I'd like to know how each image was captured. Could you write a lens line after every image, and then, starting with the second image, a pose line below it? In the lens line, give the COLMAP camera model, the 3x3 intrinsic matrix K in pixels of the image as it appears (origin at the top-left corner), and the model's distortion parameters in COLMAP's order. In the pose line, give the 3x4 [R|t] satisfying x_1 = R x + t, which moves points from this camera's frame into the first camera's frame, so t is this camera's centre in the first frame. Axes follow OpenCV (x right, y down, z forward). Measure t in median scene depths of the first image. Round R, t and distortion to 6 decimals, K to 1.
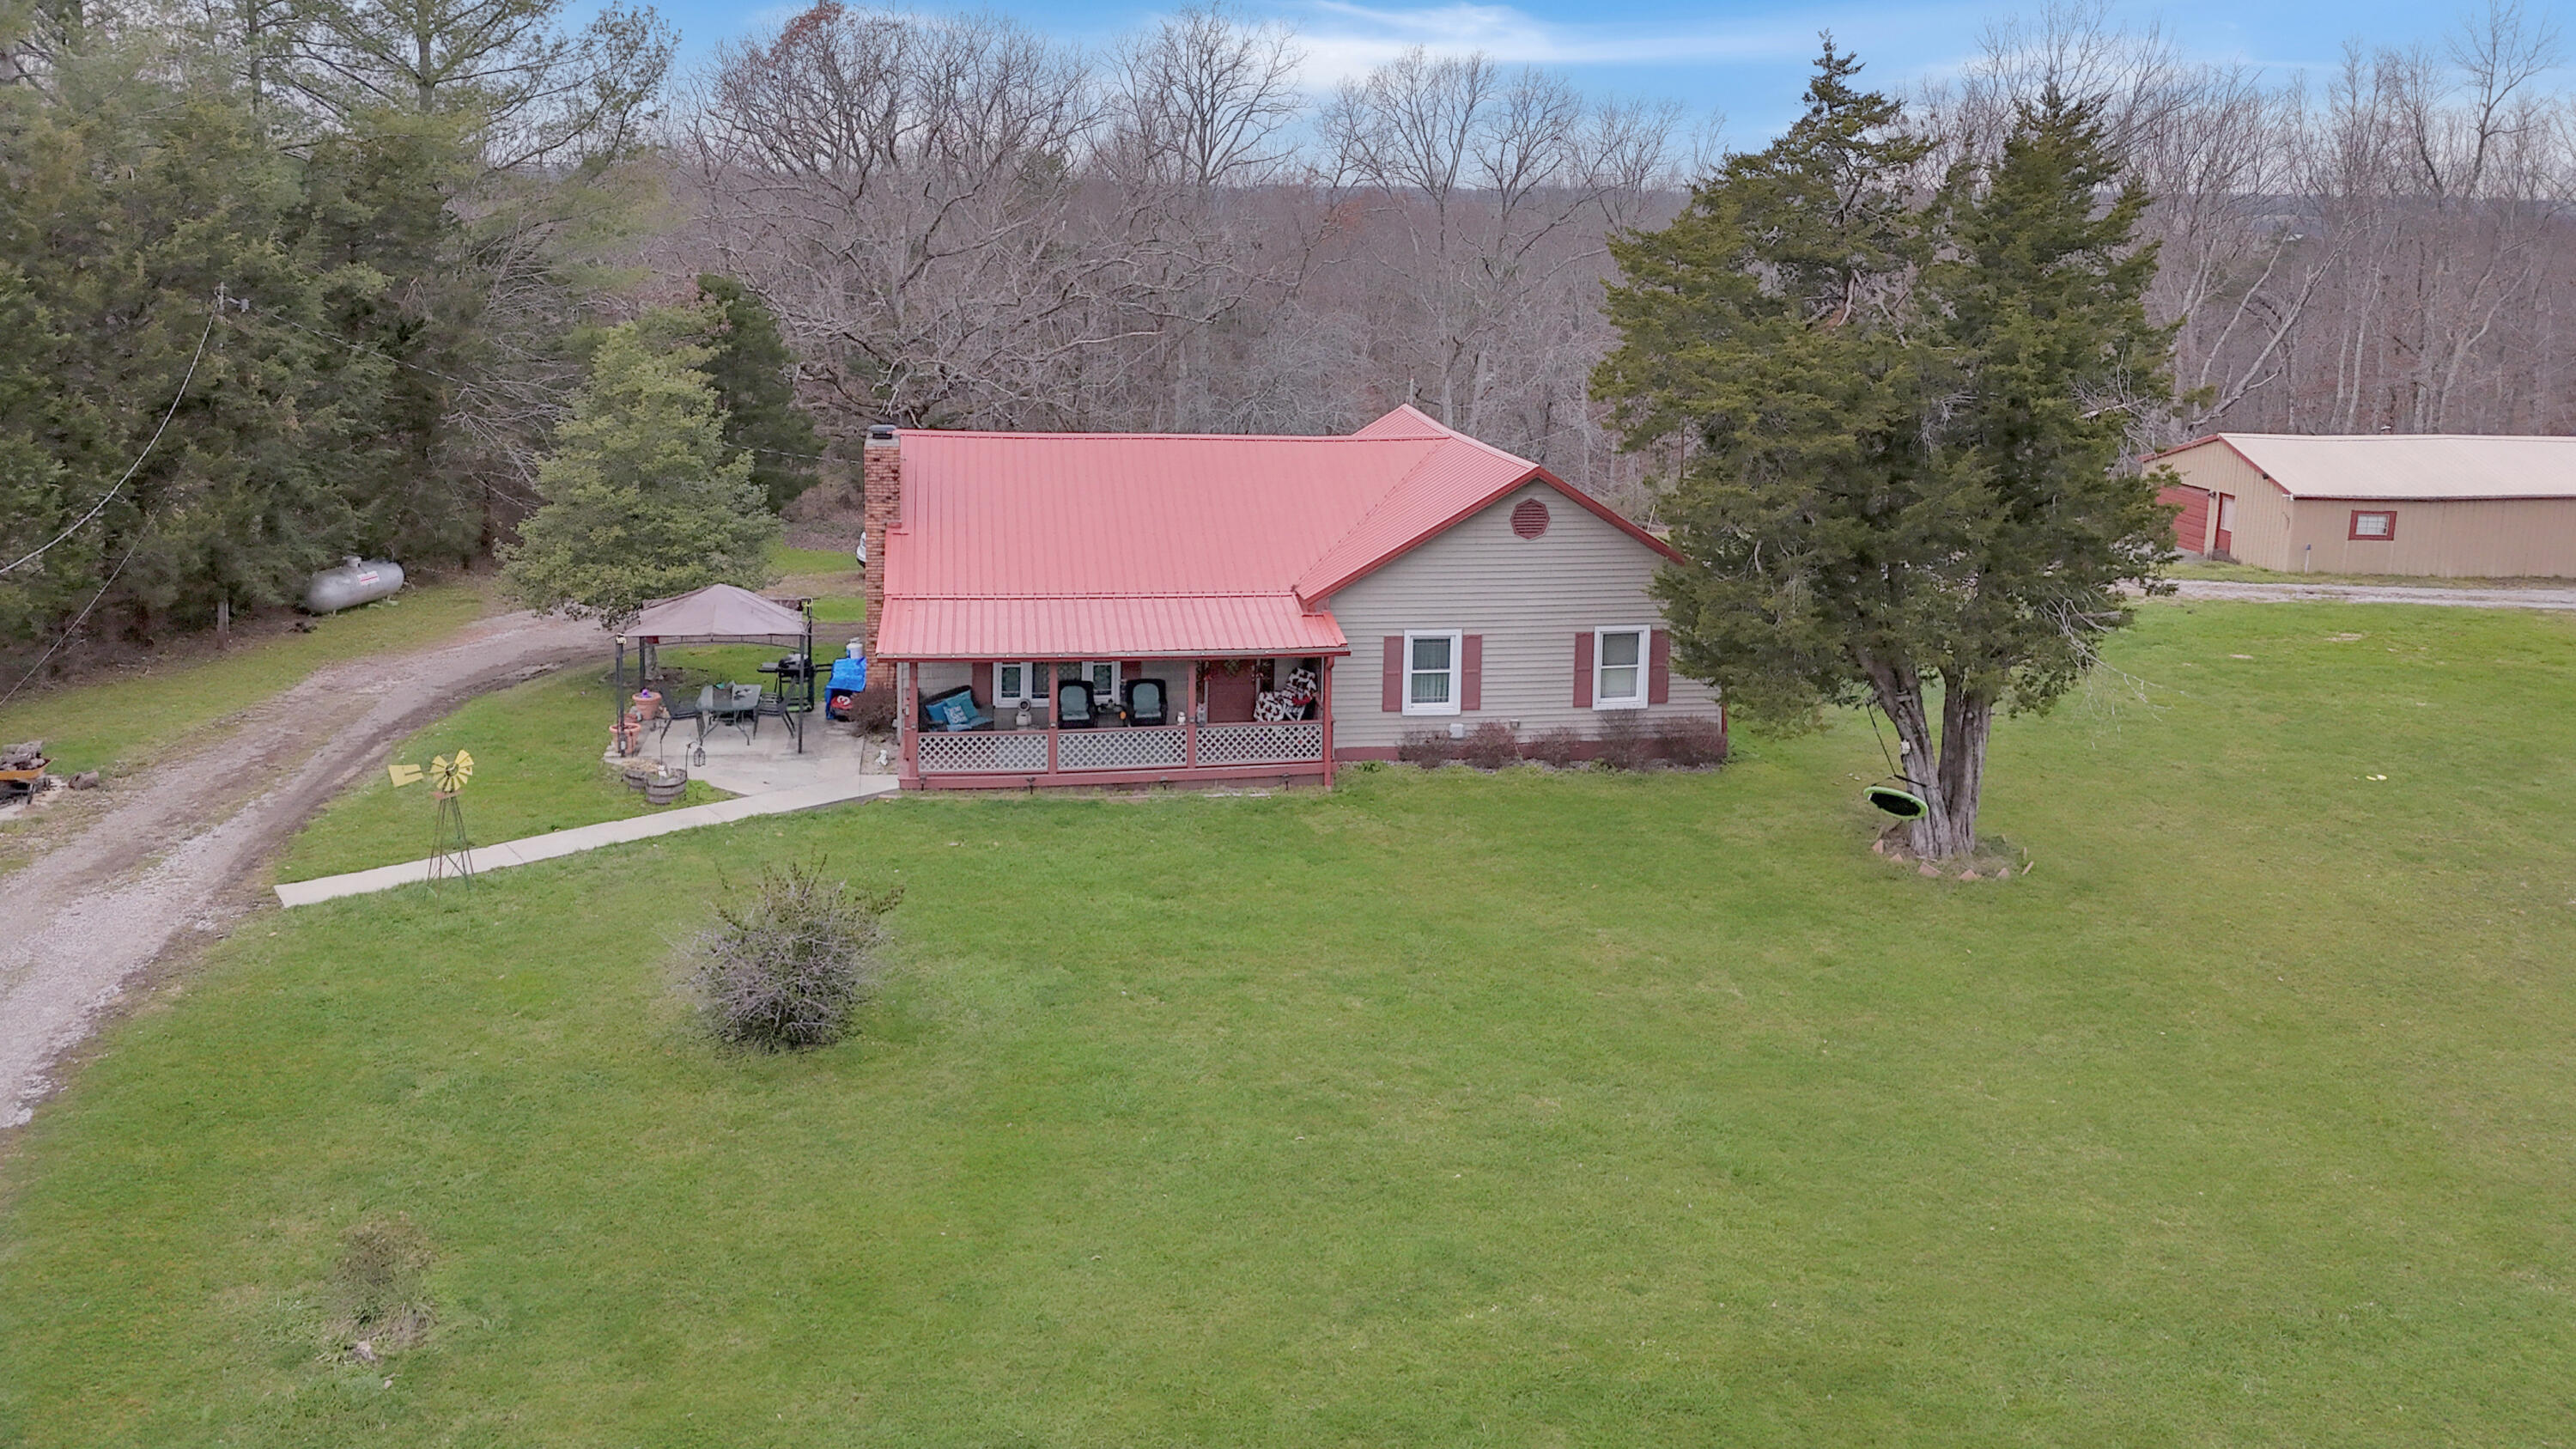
lens RADIAL K [[1944.0, 0, 1250.8], [0, 1944.0, 525.5], [0, 0, 1]] dist [0.078872, -0.096145]
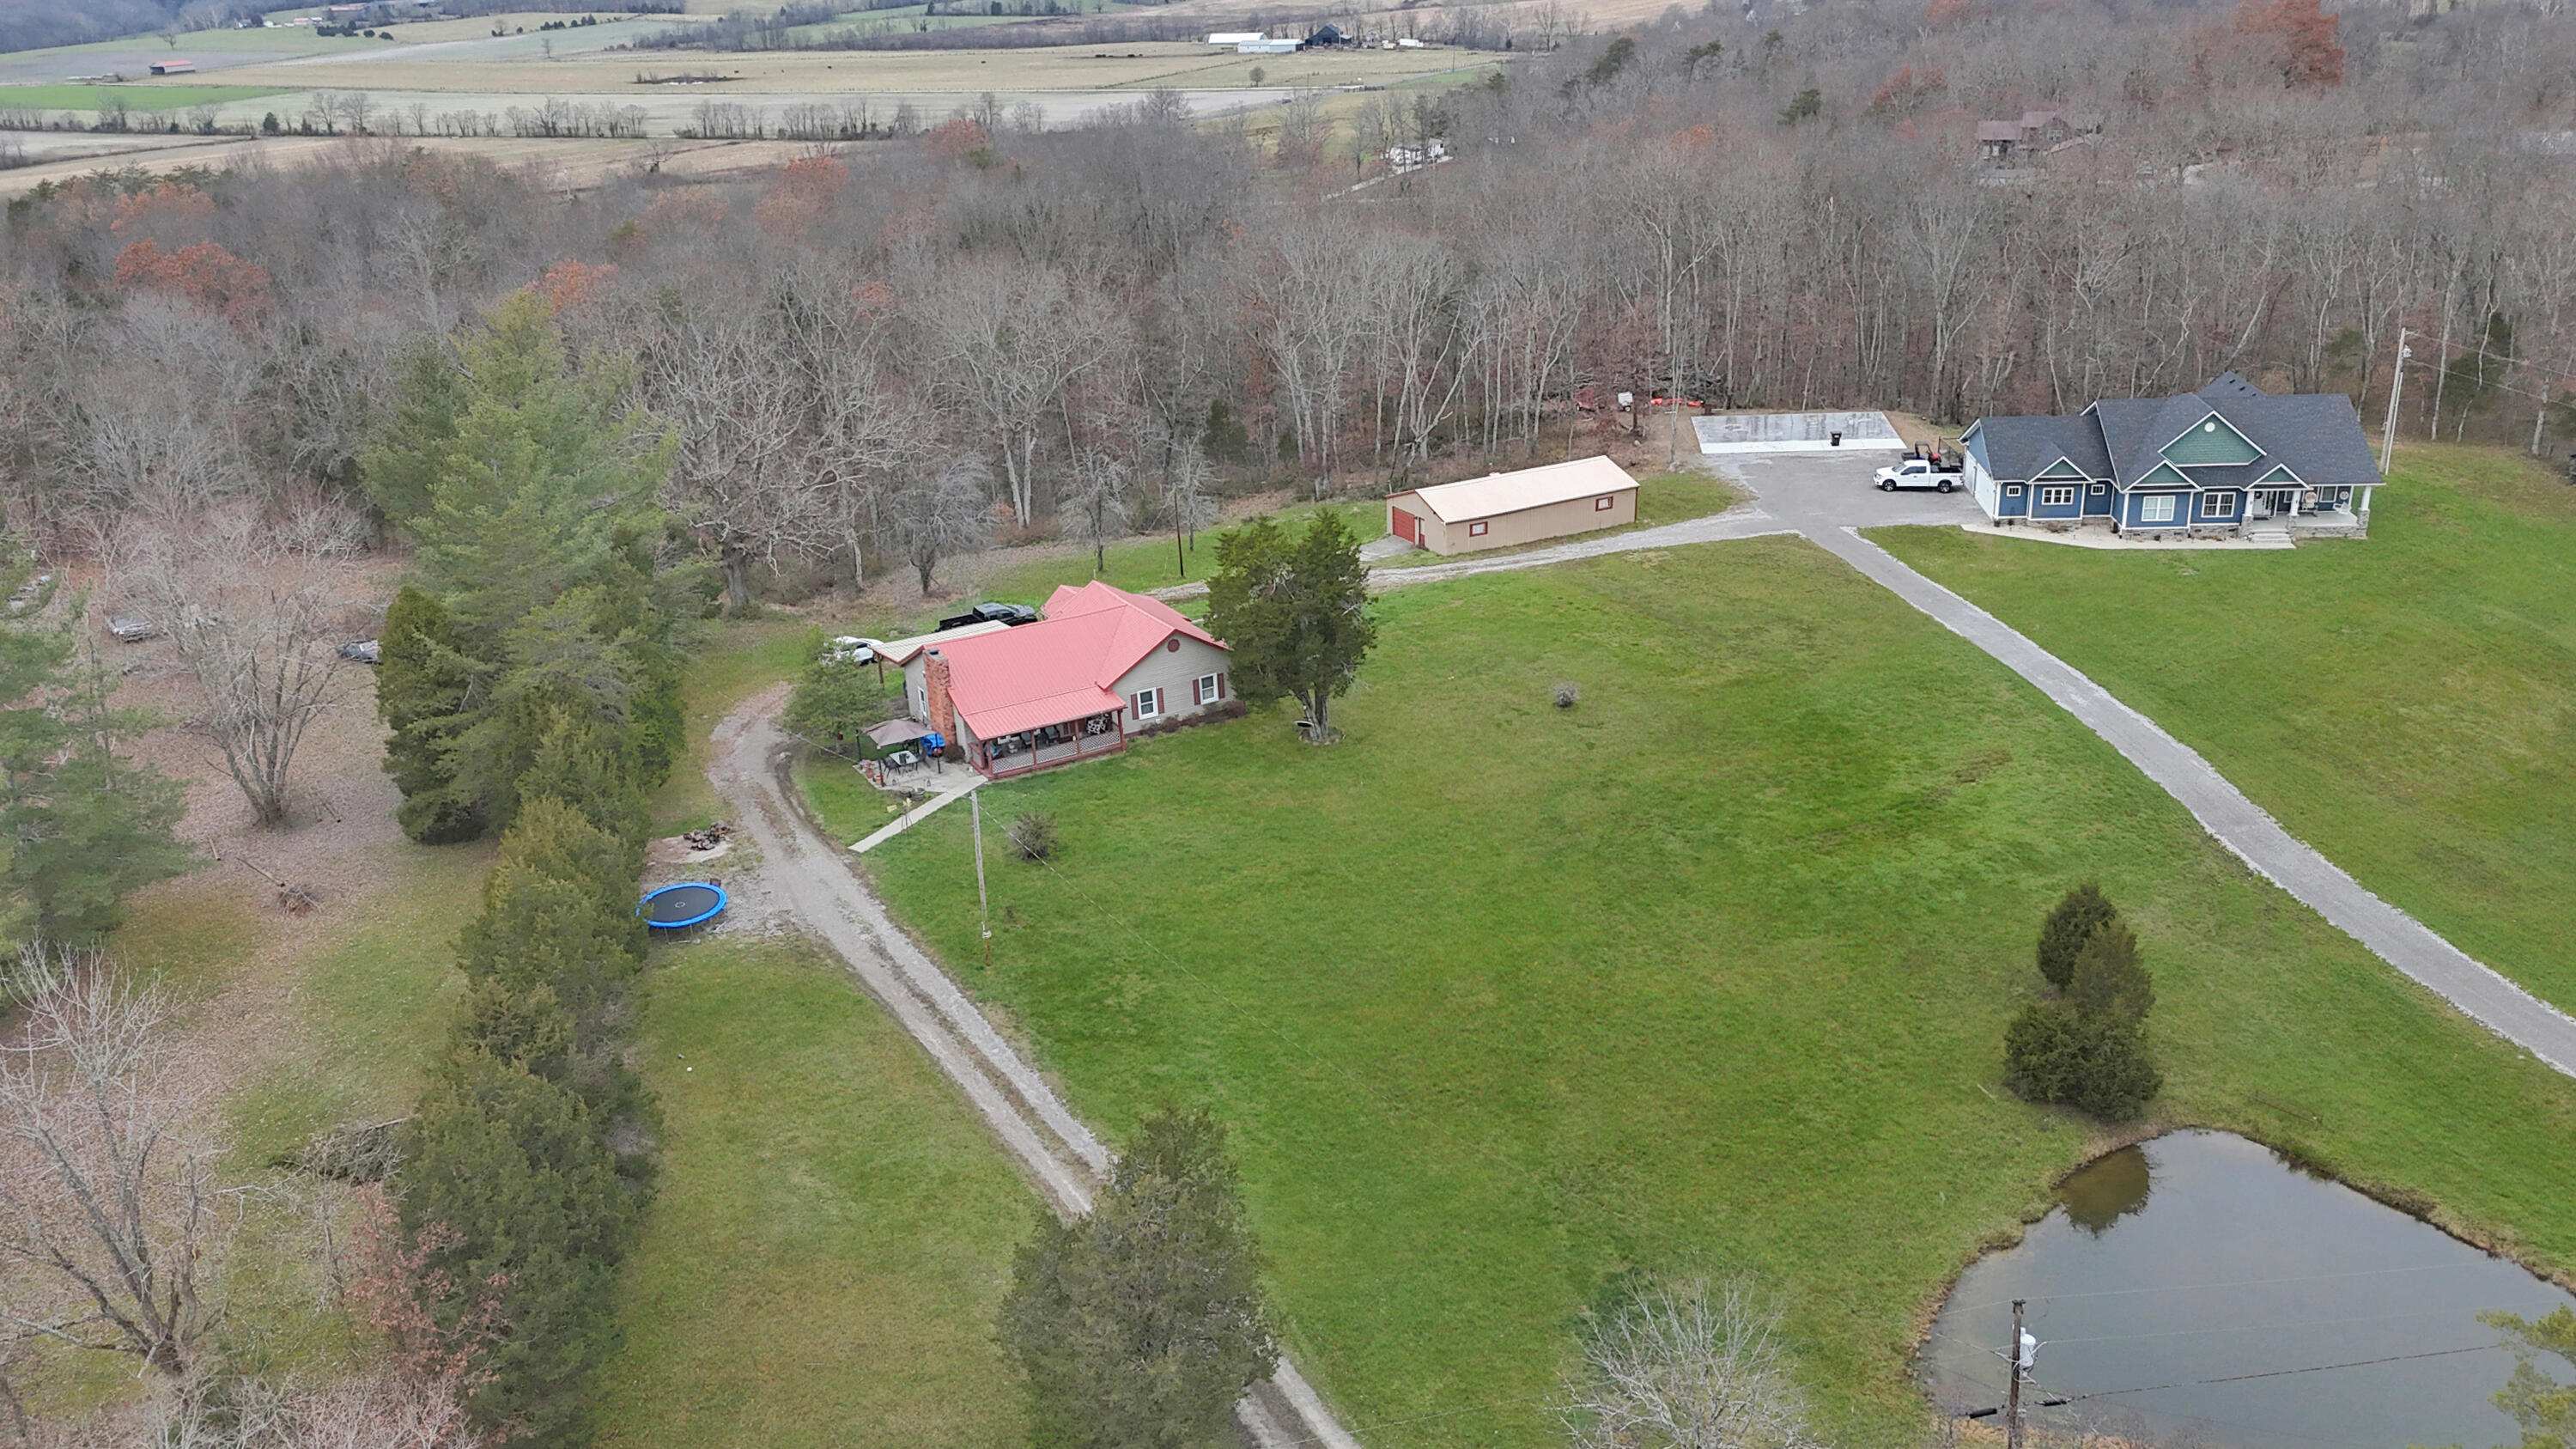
lens RADIAL K [[1943.1, 0, 1287.4], [0, 1943.1, 635.4], [0, 0, 1]] dist [0.104081, -0.166338]
pose [[0.936487, -0.164775, 0.309582, -0.582391], [0.114011, 0.977842, 0.175573, -0.500400], [-0.331652, -0.129126, 0.934523, -1.723332]]
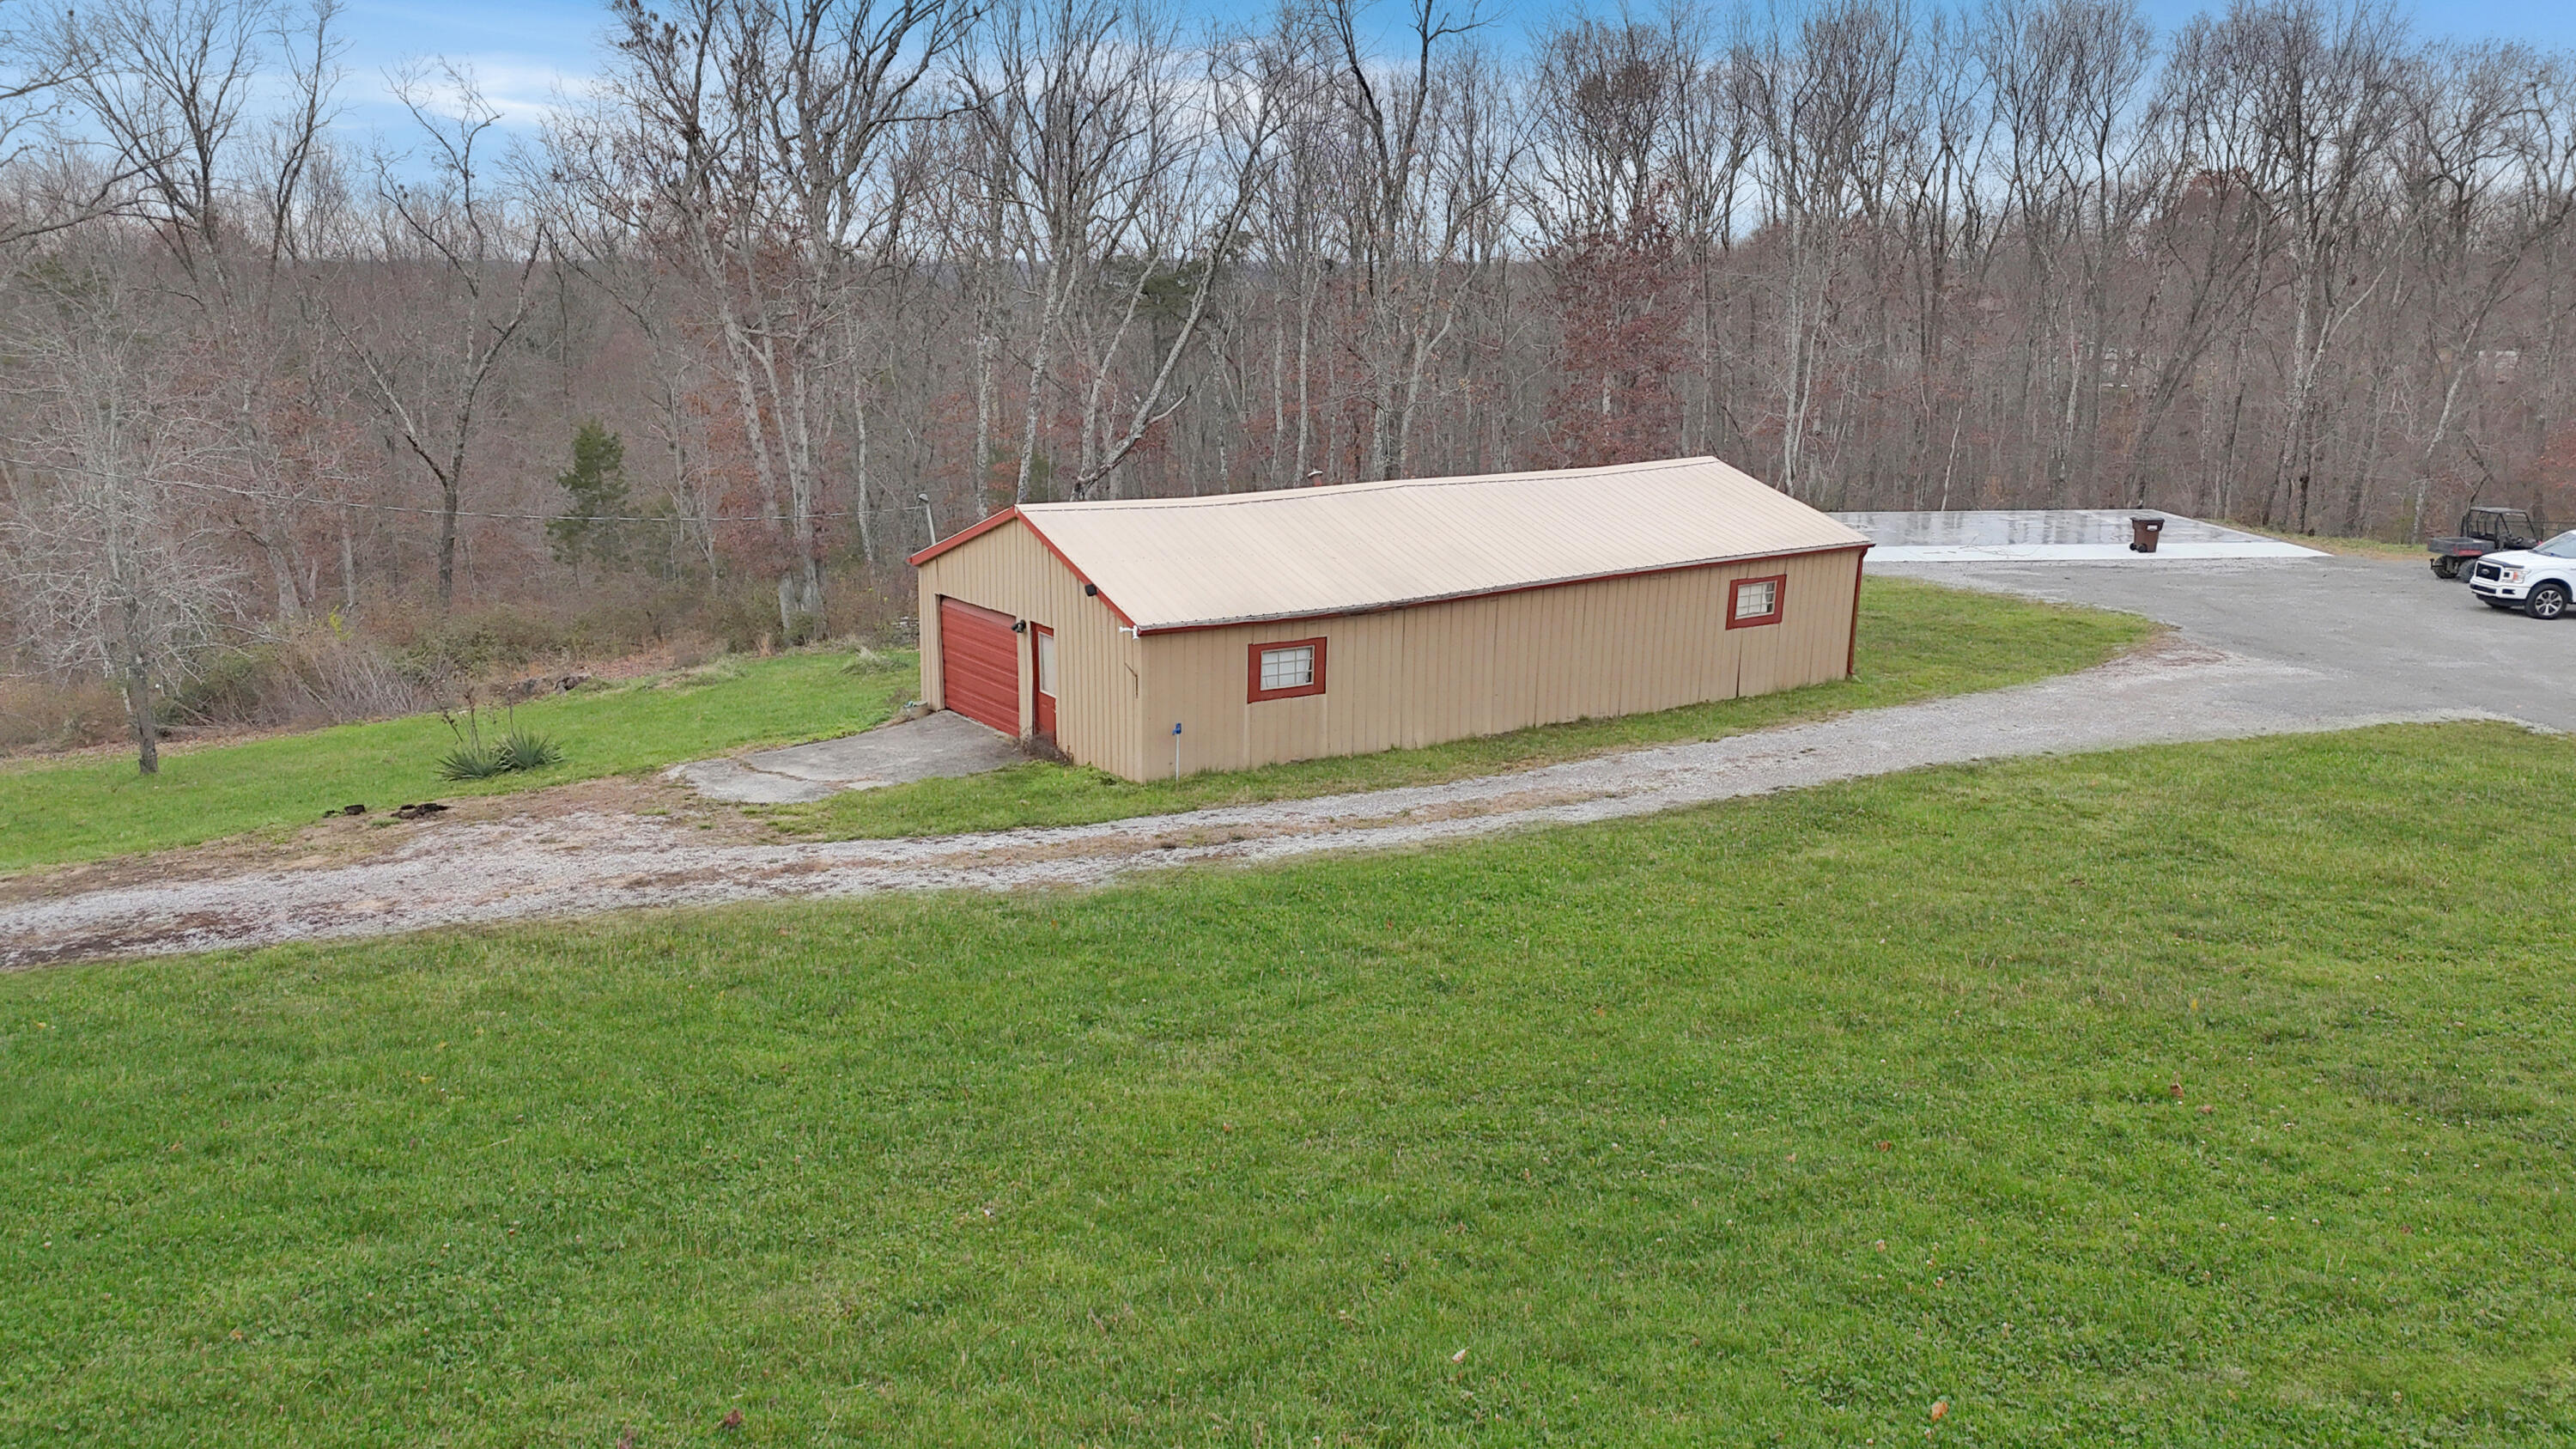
lens RADIAL K [[1983.5, 0, 1320.9], [0, 1983.5, 729.2], [0, 0, 1]] dist [0.107562, -0.000804]
pose [[0.882194, -0.120154, 0.455298, 0.570386], [0.089574, 0.992063, 0.088248, -0.049649], [-0.462288, -0.037069, 0.885955, 0.904398]]
